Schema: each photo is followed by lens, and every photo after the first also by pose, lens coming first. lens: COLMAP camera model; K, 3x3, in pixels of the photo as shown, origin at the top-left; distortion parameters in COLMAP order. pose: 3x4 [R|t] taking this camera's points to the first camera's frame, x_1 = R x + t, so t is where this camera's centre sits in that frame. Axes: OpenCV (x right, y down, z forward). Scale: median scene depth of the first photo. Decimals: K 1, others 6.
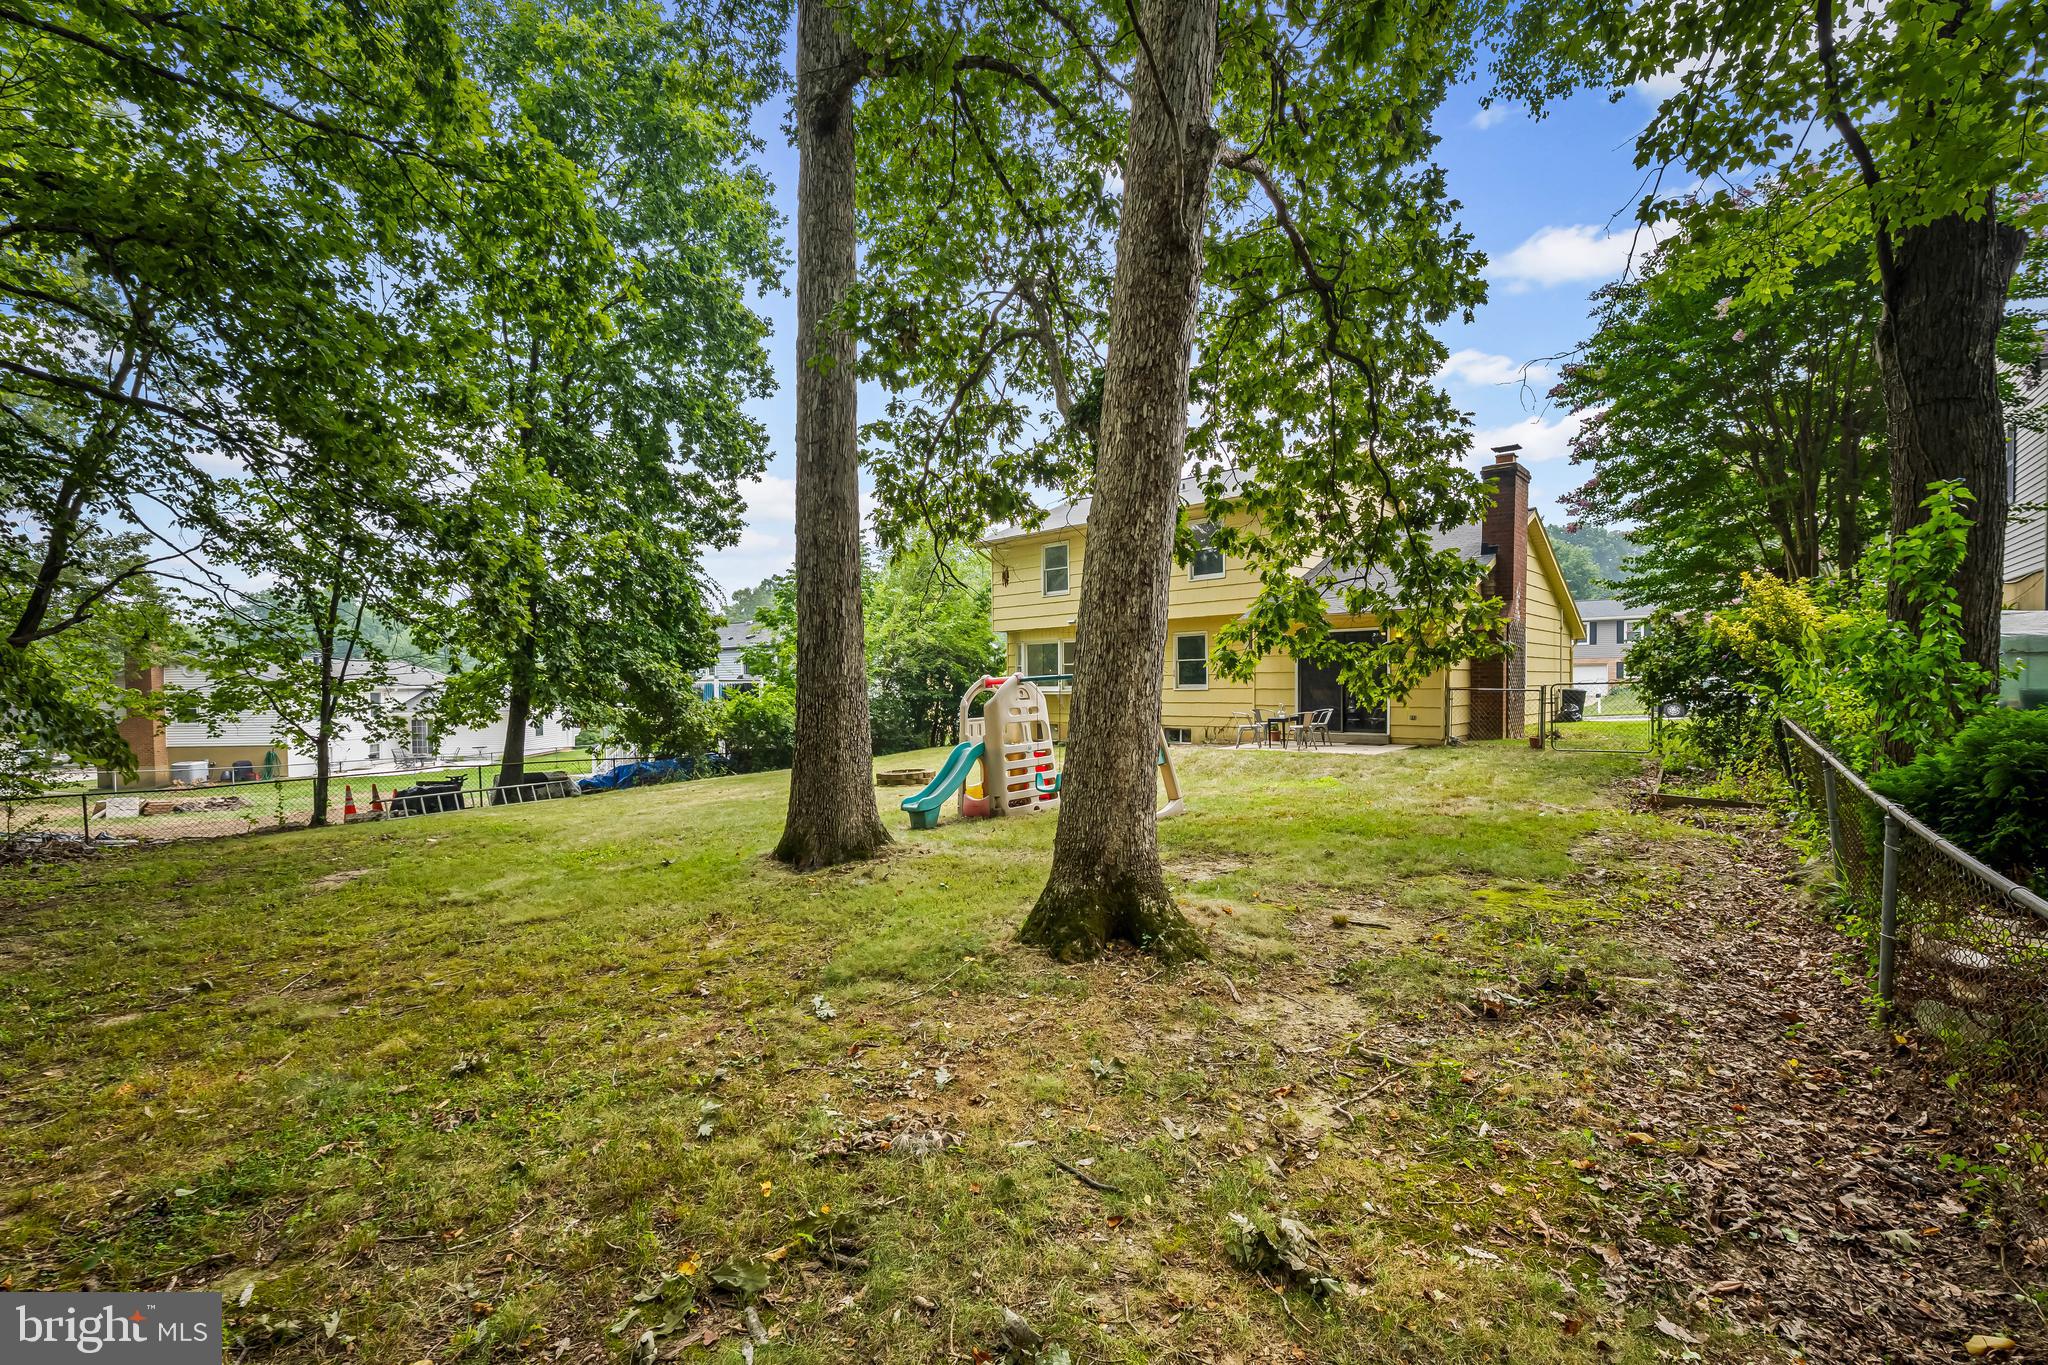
lens RADIAL K [[831.3, 0, 1019.8], [0, 831.3, 670.1], [0, 0, 1]] dist [-0.001780, -0.000086]
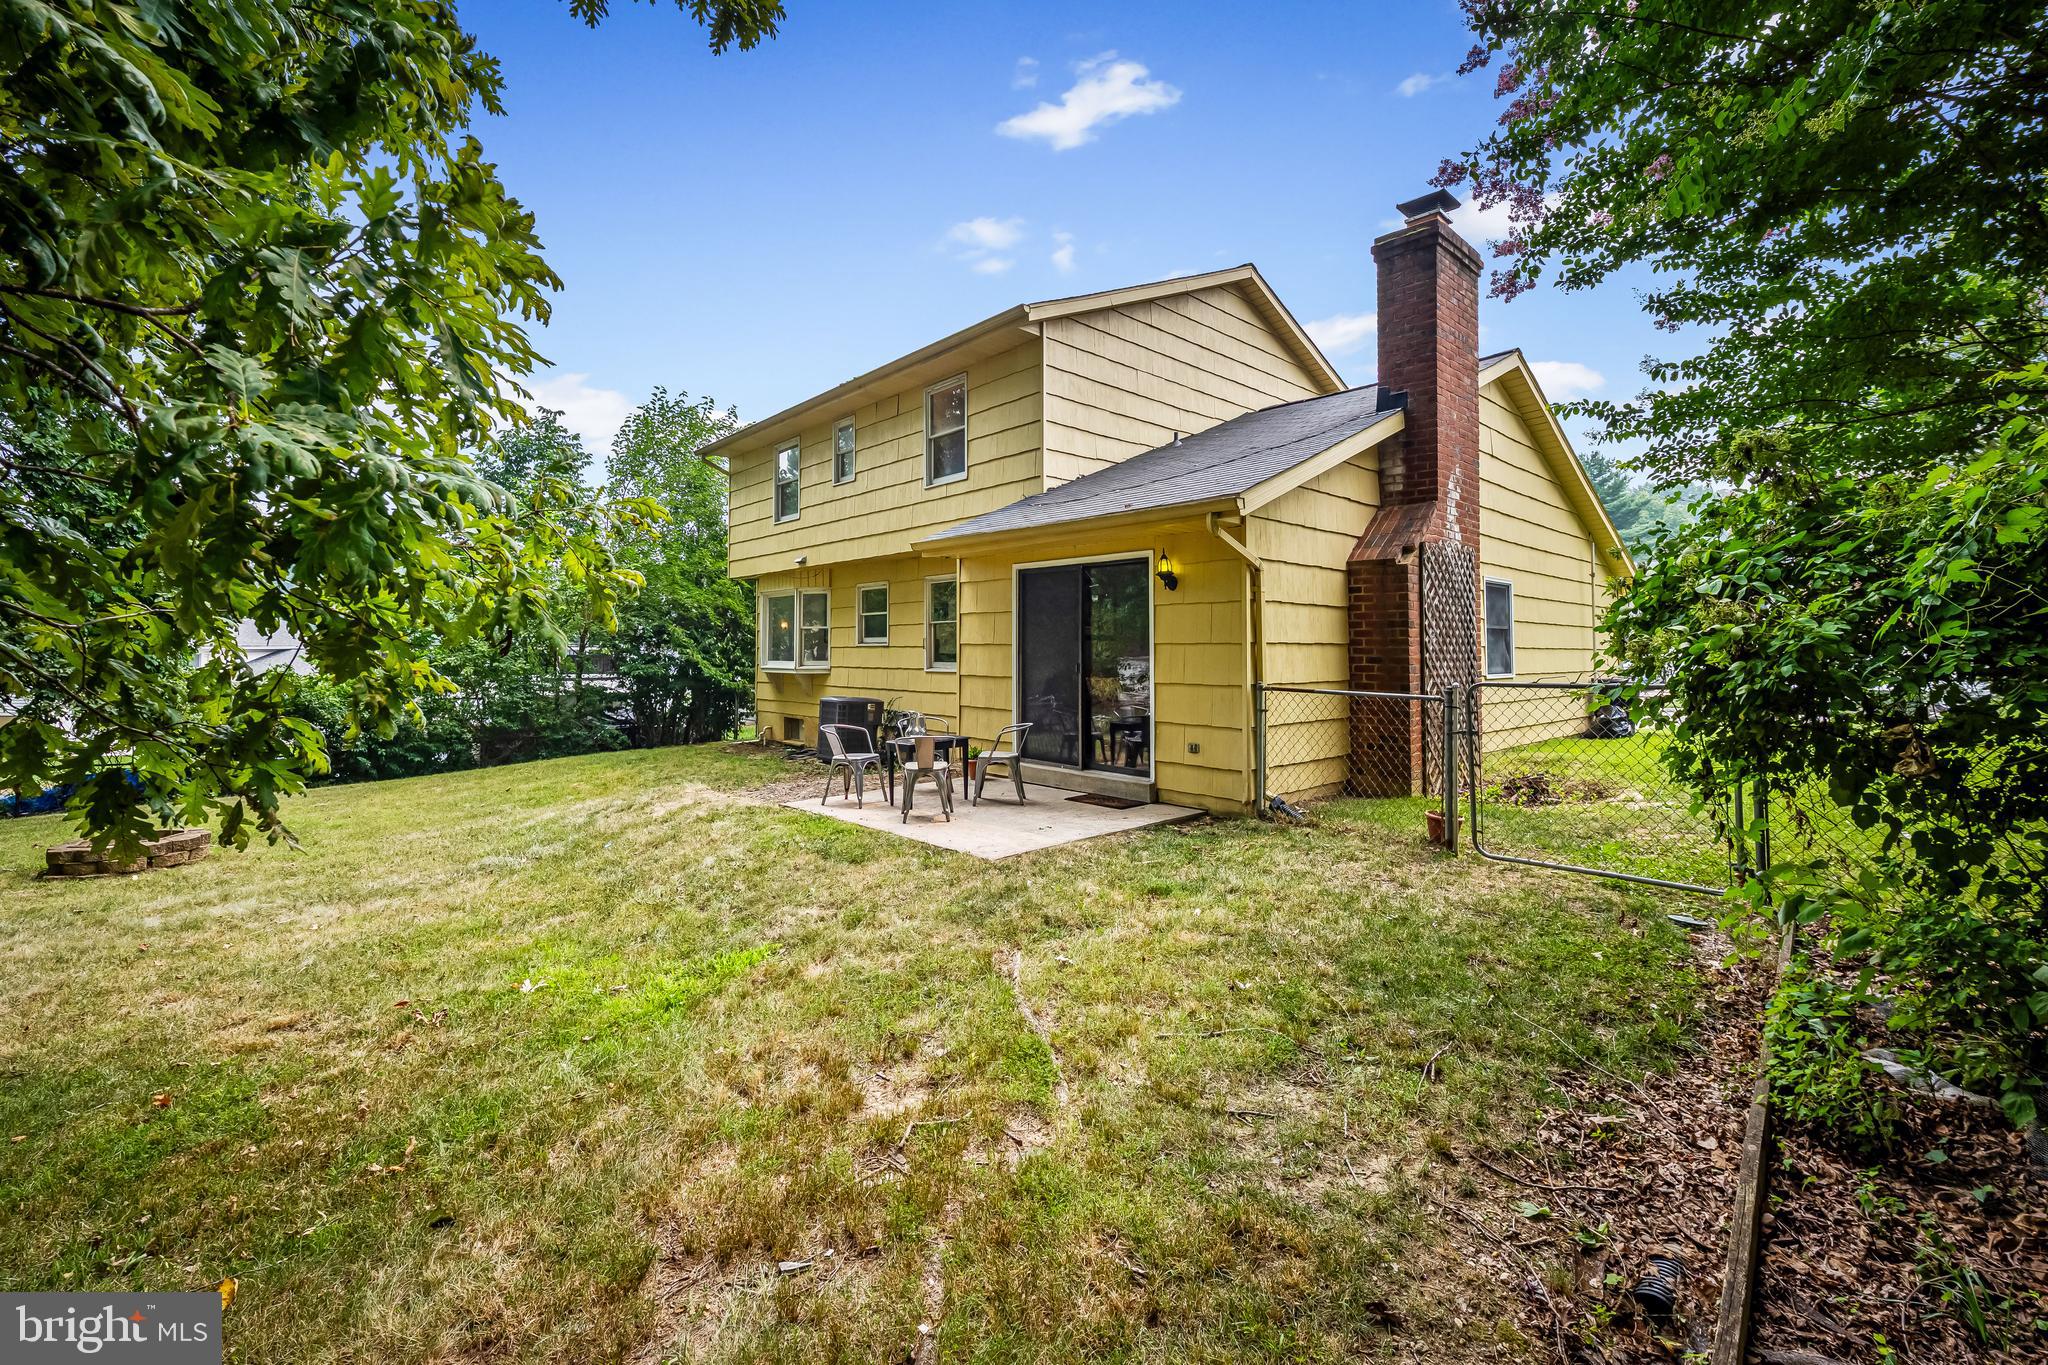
lens RADIAL K [[839.8, 0, 1021.5], [0, 839.8, 655.8], [0, 0, 1]] dist [-0.000564, -0.000042]
pose [[0.998001, -0.004326, -0.063047, 0.419885], [0.004910, 0.999946, 0.009105, -0.000323], [0.063004, -0.009397, 0.997969, 0.545901]]
